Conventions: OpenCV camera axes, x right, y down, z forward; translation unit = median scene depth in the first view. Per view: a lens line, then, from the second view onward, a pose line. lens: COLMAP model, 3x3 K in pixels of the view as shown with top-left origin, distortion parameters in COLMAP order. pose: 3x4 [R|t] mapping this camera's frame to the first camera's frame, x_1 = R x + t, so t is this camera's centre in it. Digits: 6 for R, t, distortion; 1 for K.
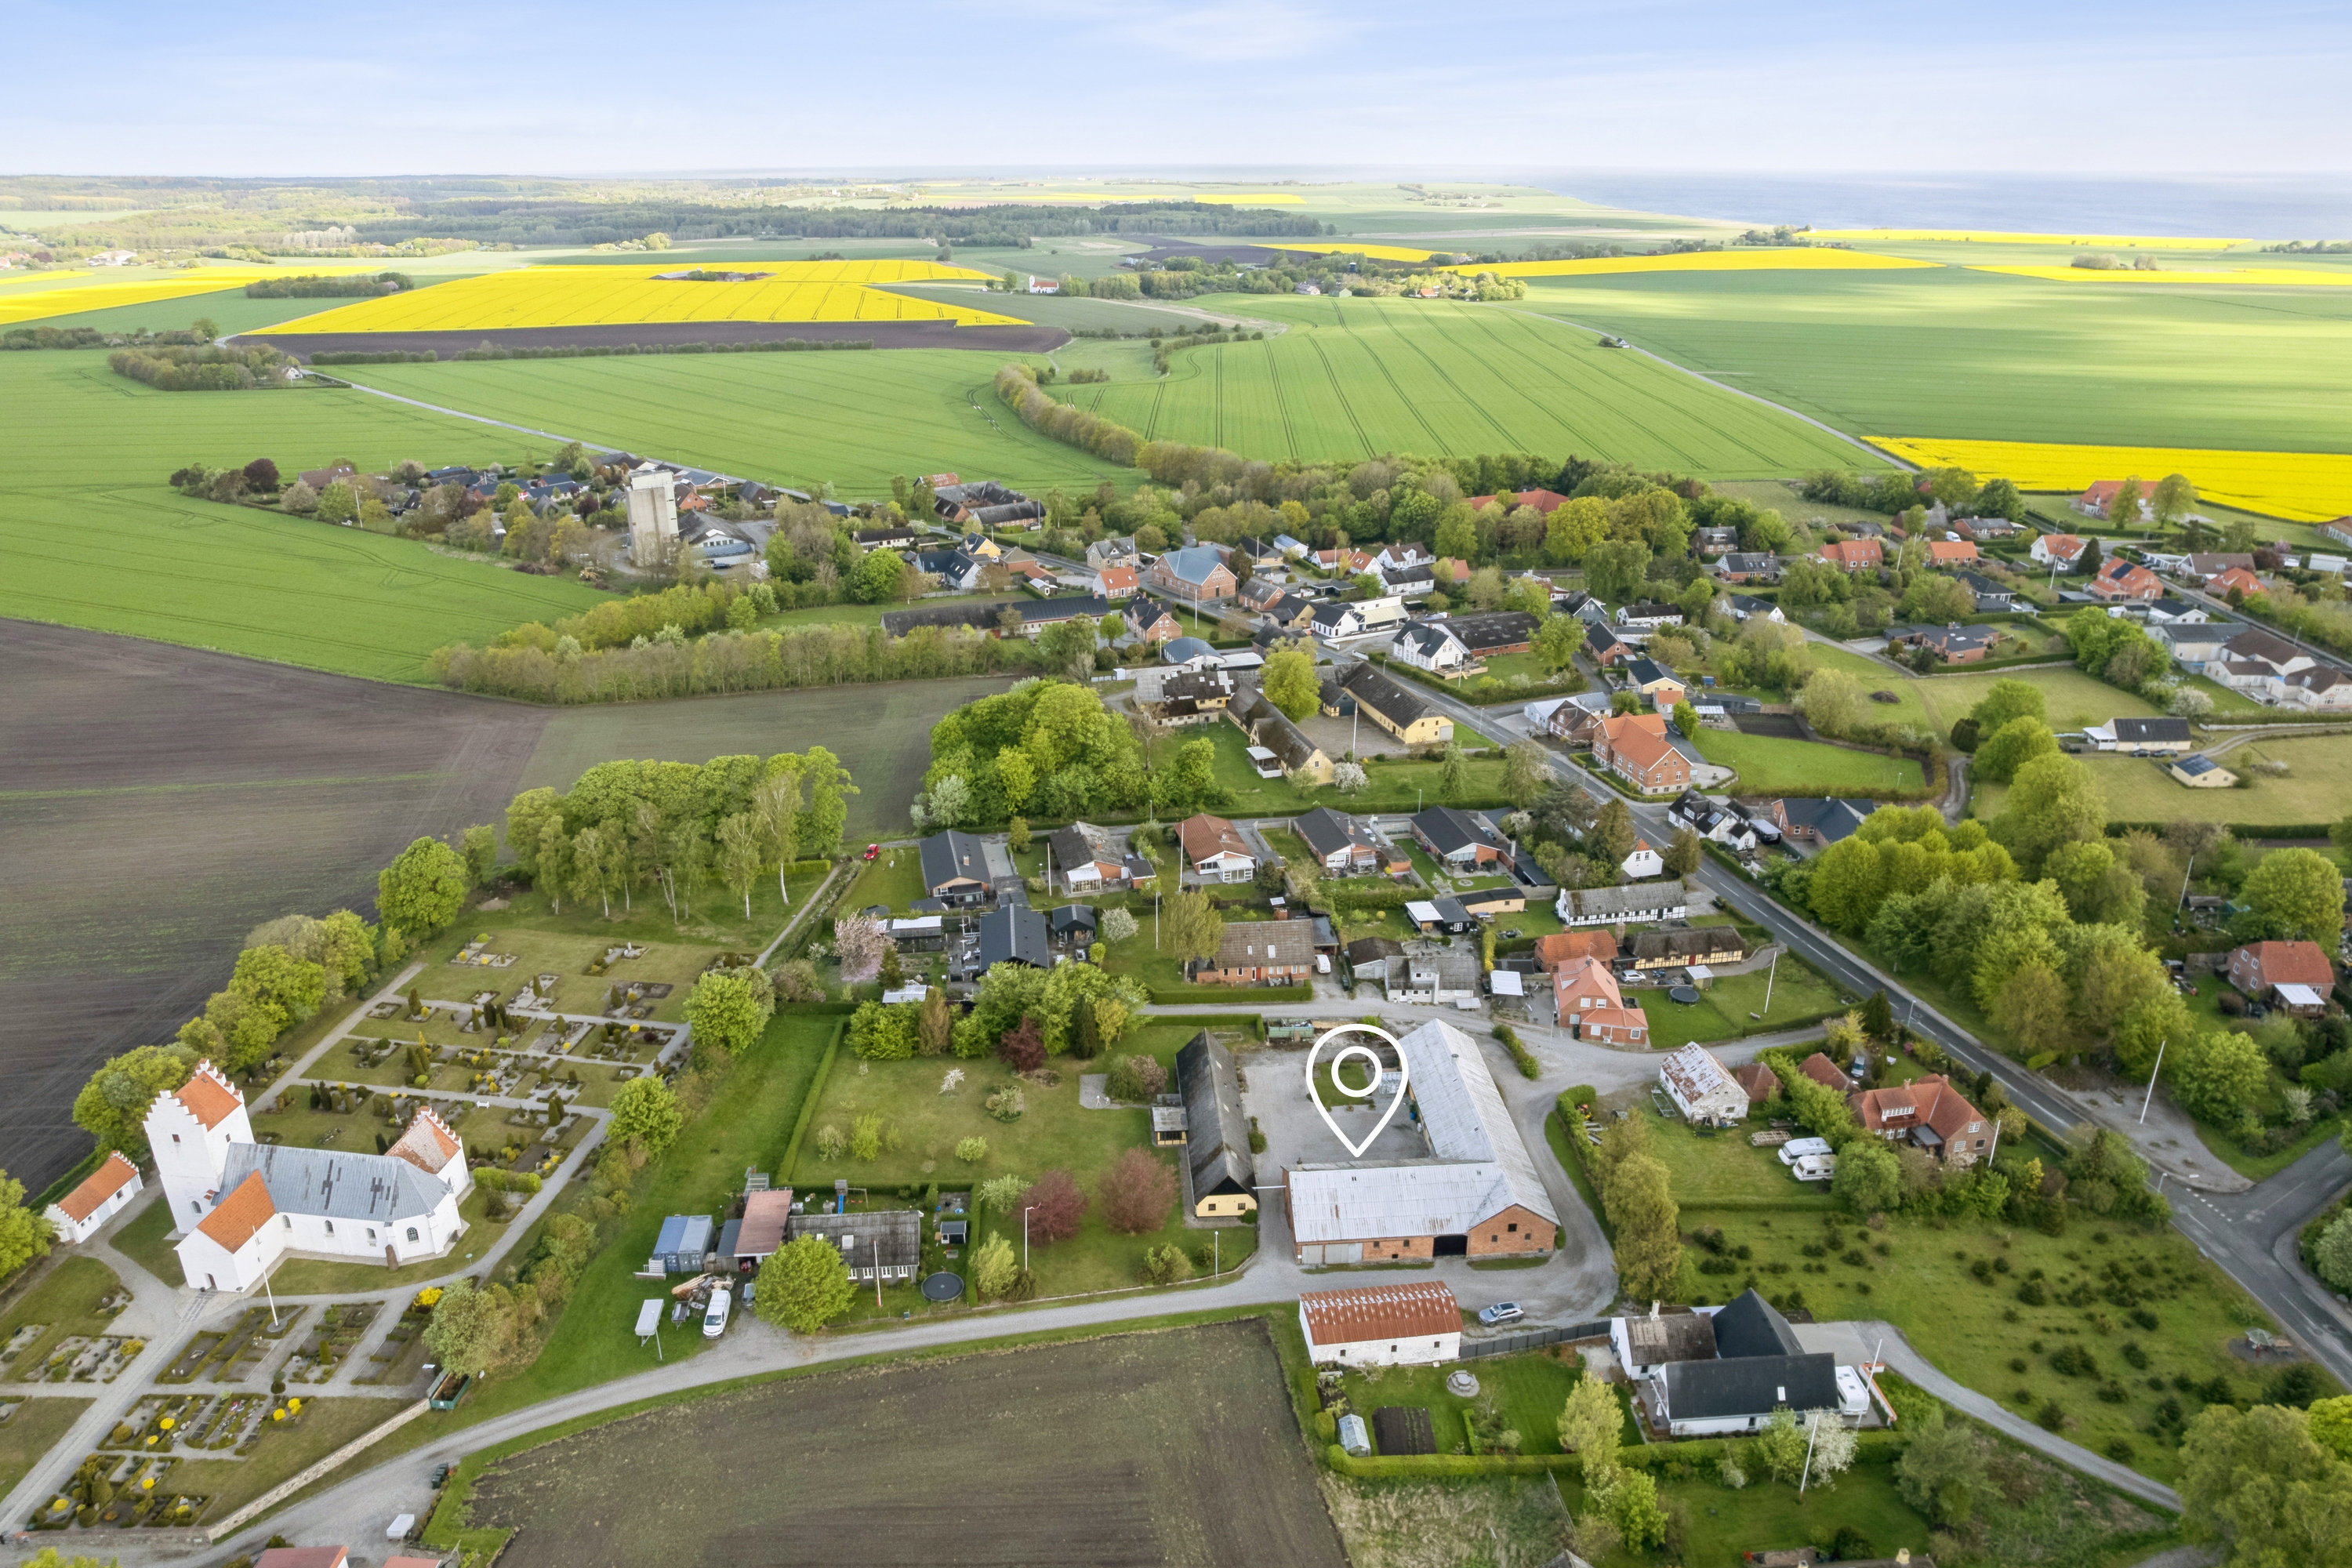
lens RADIAL K [[1525.6, 0, 1227.3], [0, 1525.6, 786.4], [0, 0, 1]] dist [-0.060249, 0.060928]
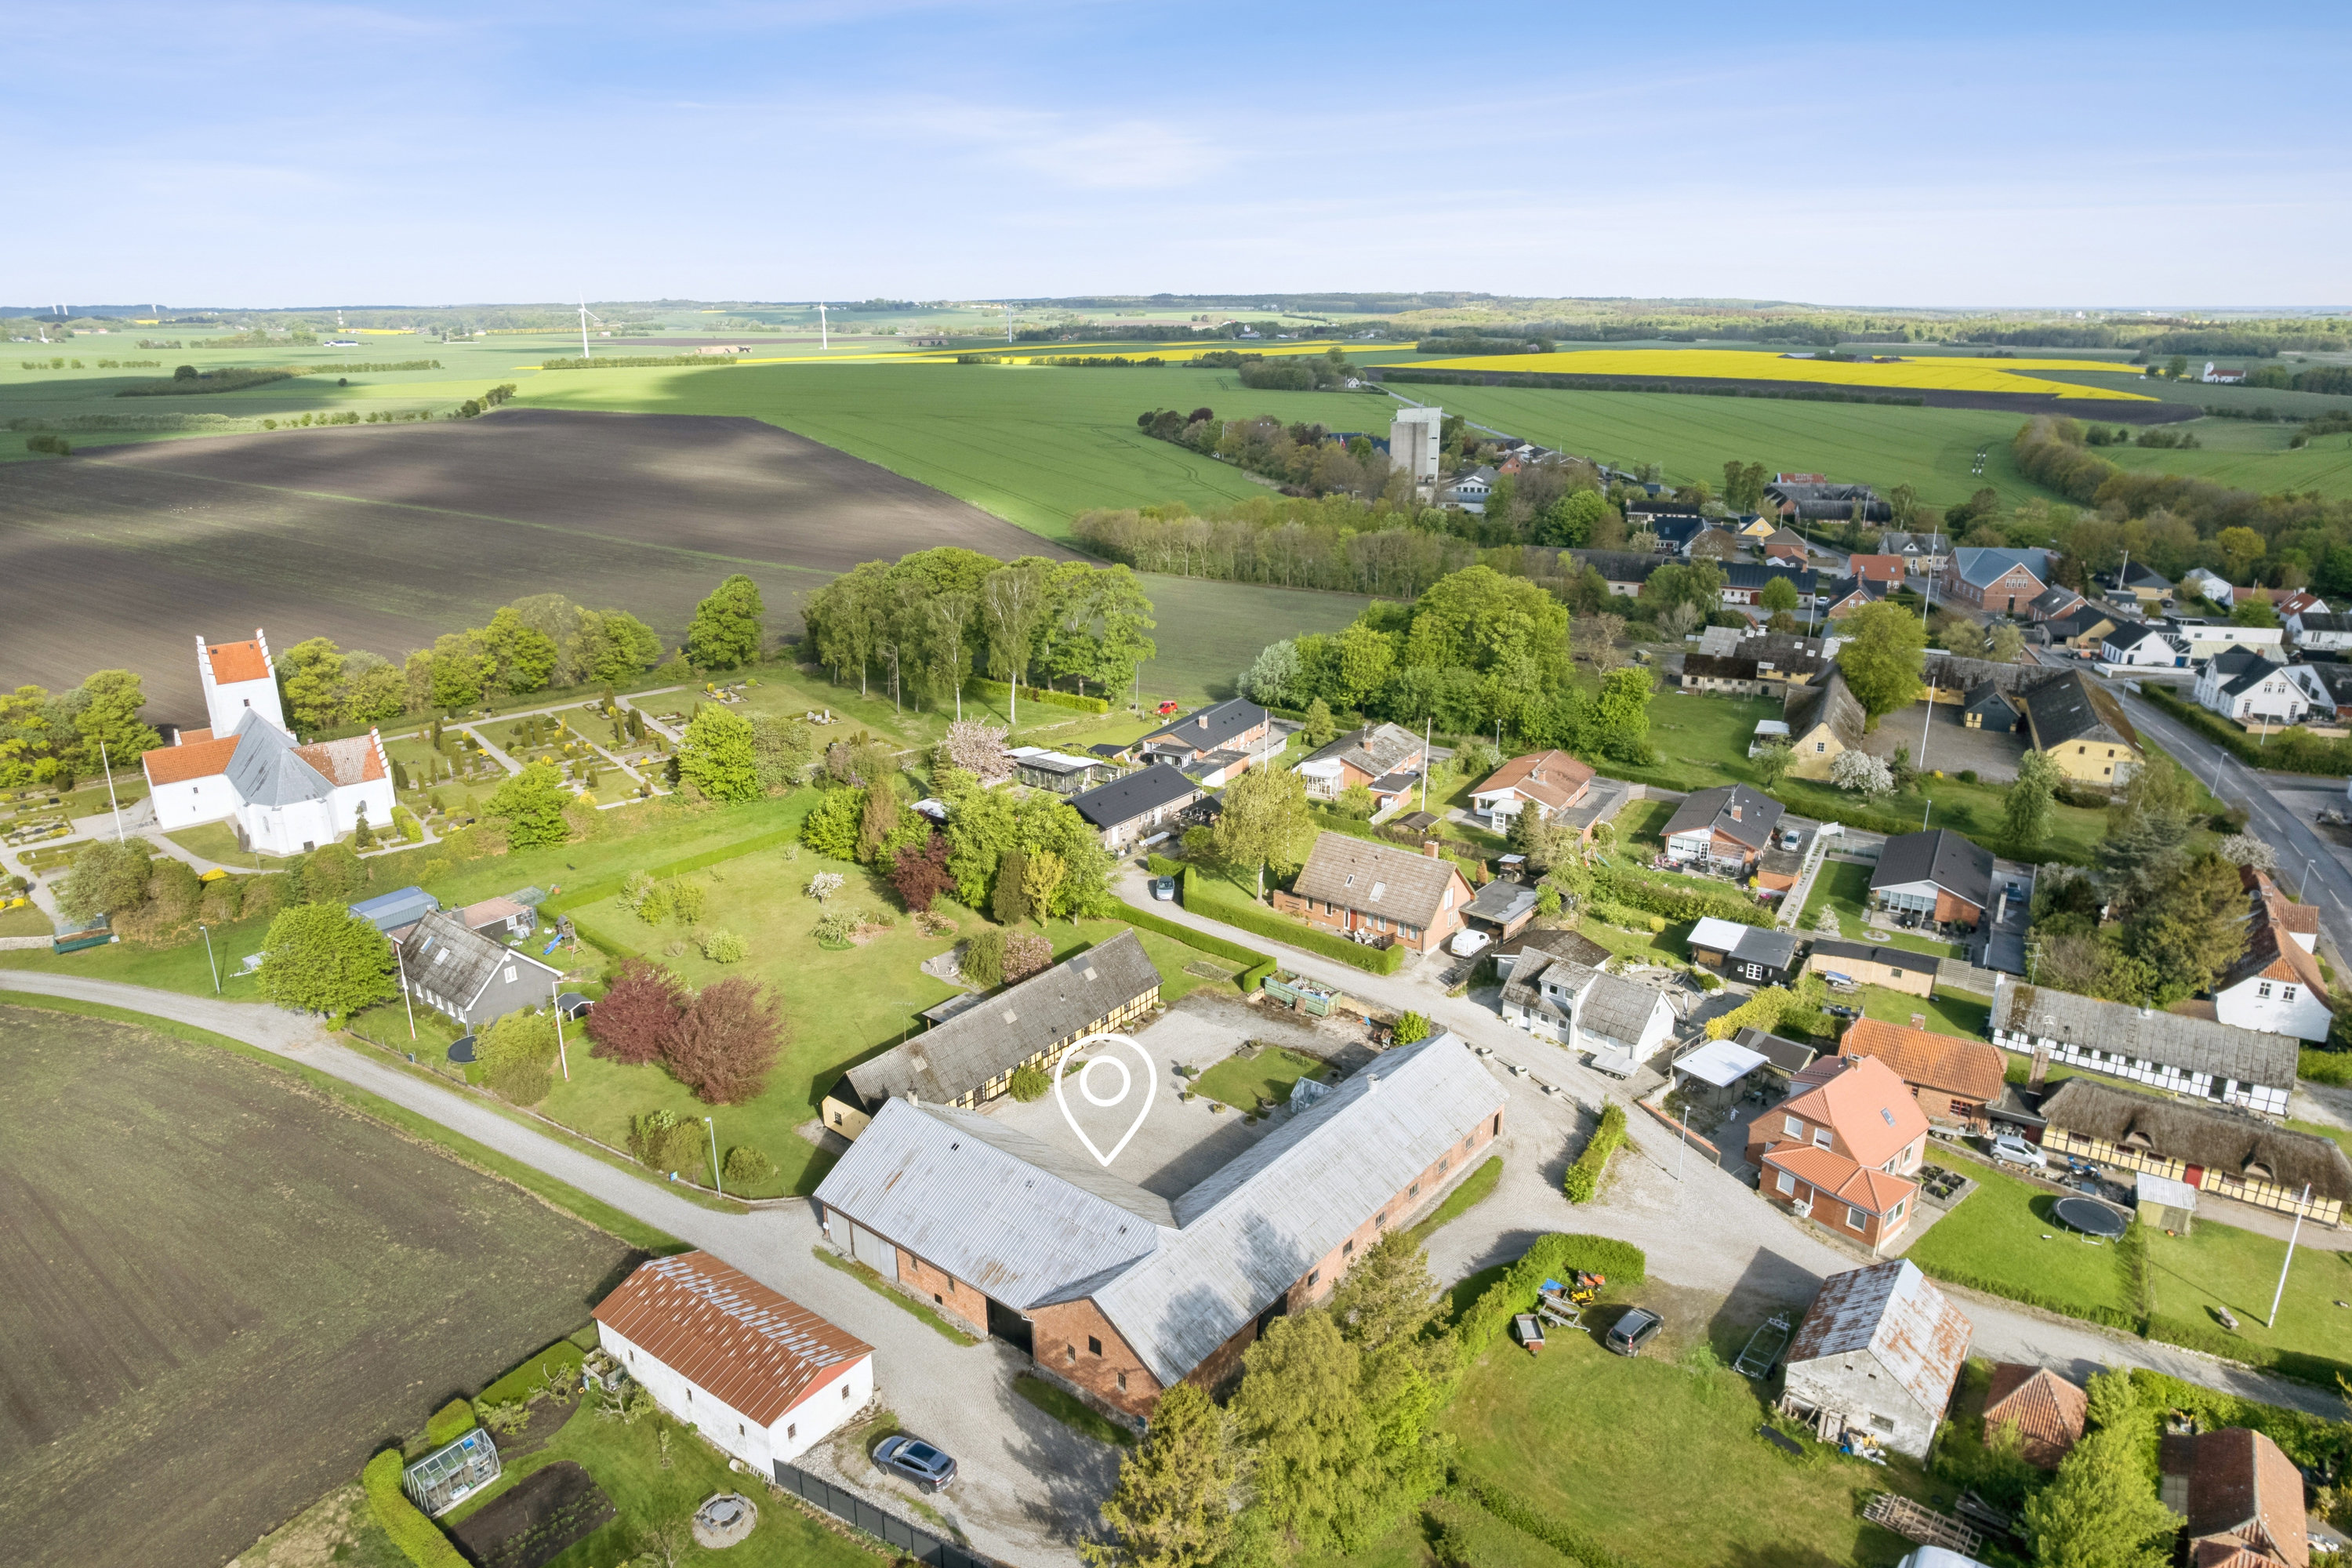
lens RADIAL K [[1525.6, 0, 1227.3], [0, 1525.6, 786.4], [0, 0, 1]] dist [-0.060249, 0.060928]
pose [[0.729399, 0.205410, -0.652521, 0.340577], [-0.257799, 0.966067, 0.015941, 0.063623], [0.633654, 0.156592, 0.757603, 0.417062]]
